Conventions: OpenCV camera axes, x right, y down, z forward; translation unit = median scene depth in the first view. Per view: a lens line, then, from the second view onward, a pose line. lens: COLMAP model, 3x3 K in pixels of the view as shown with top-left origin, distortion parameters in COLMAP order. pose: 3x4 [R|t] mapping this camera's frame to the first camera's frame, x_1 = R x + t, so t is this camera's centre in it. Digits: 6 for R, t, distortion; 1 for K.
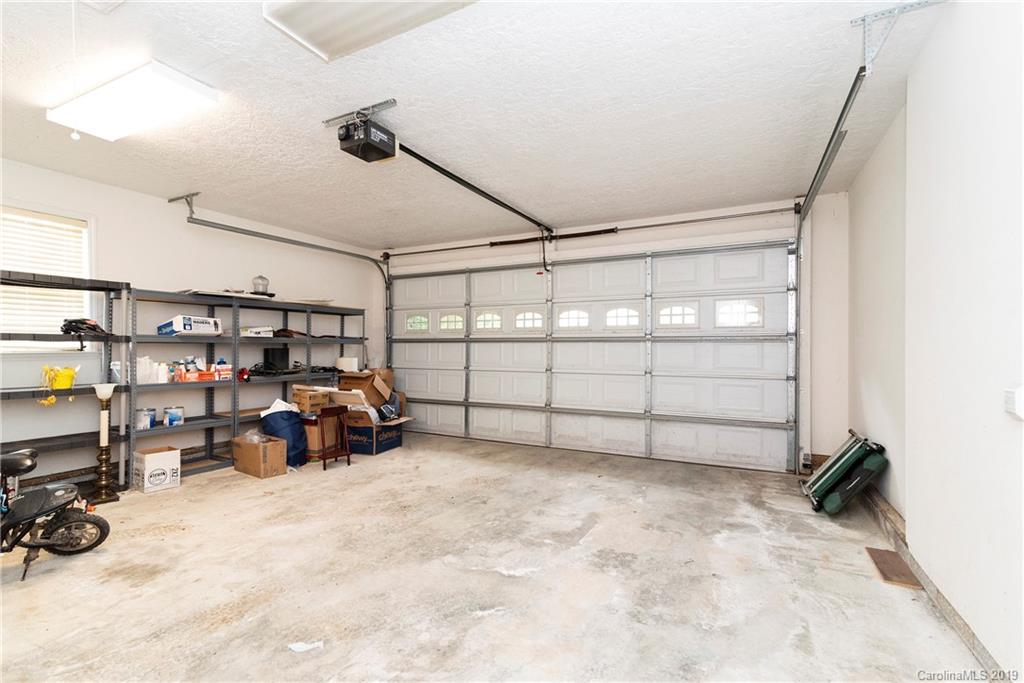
lens RADIAL K [[460.4, 0, 514.8], [0, 460.4, 345.4], [0, 0, 1]] dist [0.010520, -0.000177]
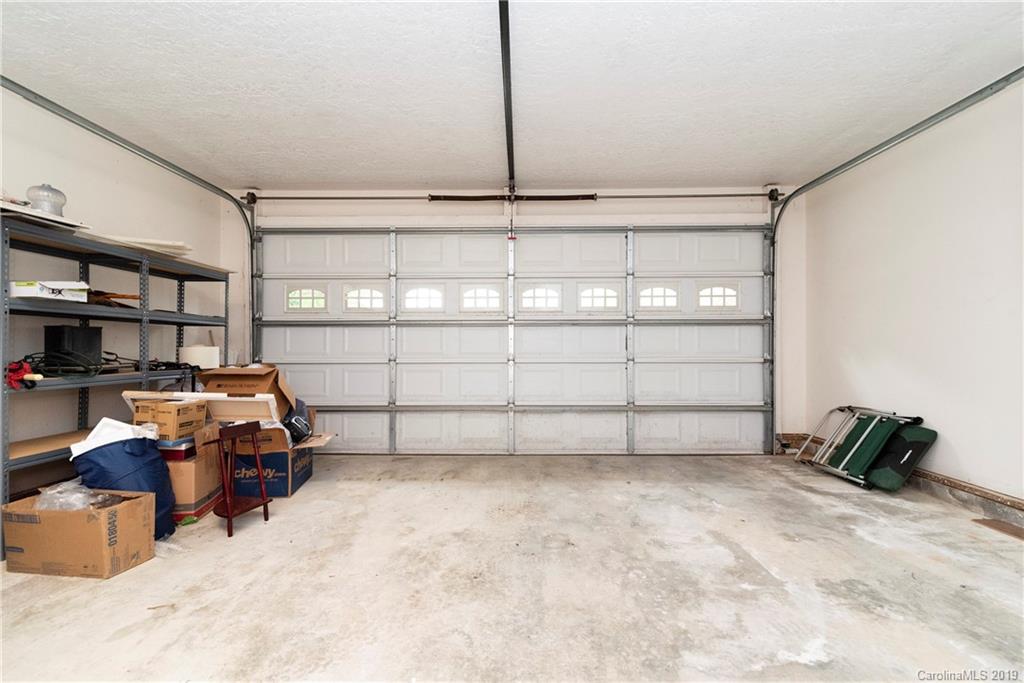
lens RADIAL K [[460.4, 0, 514.8], [0, 460.4, 345.4], [0, 0, 1]] dist [0.010520, -0.000177]
pose [[0.896231, -0.001380, 0.443586, -0.396195], [0.003119, 0.999990, -0.003191, 0.042686], [-0.443578, 0.004243, 0.896226, 0.375011]]
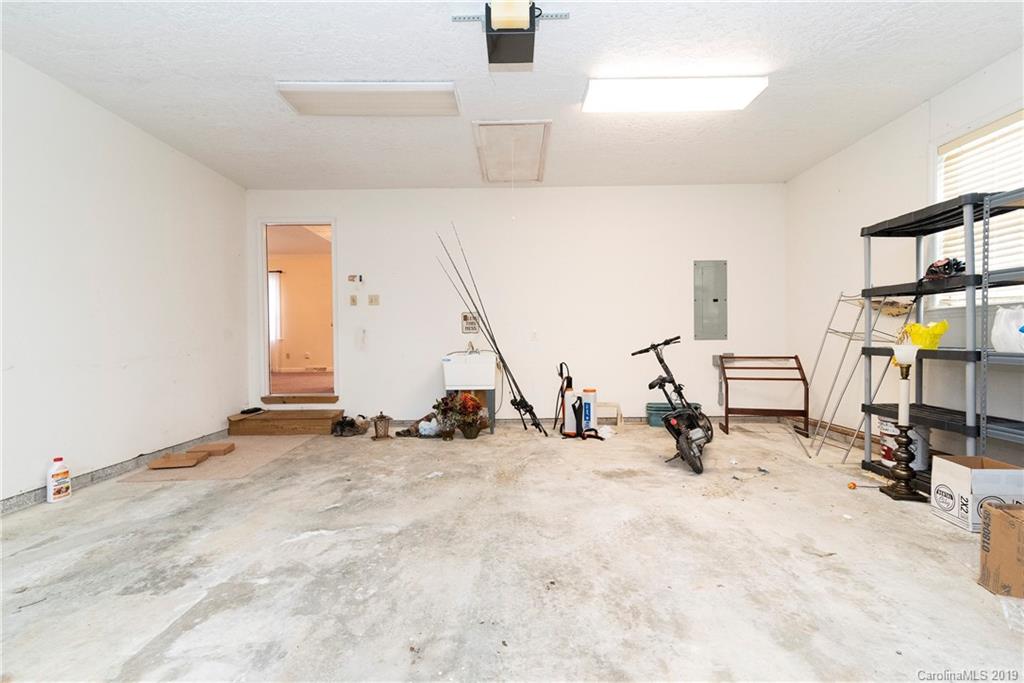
lens RADIAL K [[460.4, 0, 514.8], [0, 460.4, 345.4], [0, 0, 1]] dist [0.010520, -0.000177]
pose [[-0.889693, 0.018243, -0.456195, 0.034125], [0.012627, 0.999802, 0.015357, 0.057374], [0.456385, 0.007902, -0.889747, 1.253310]]
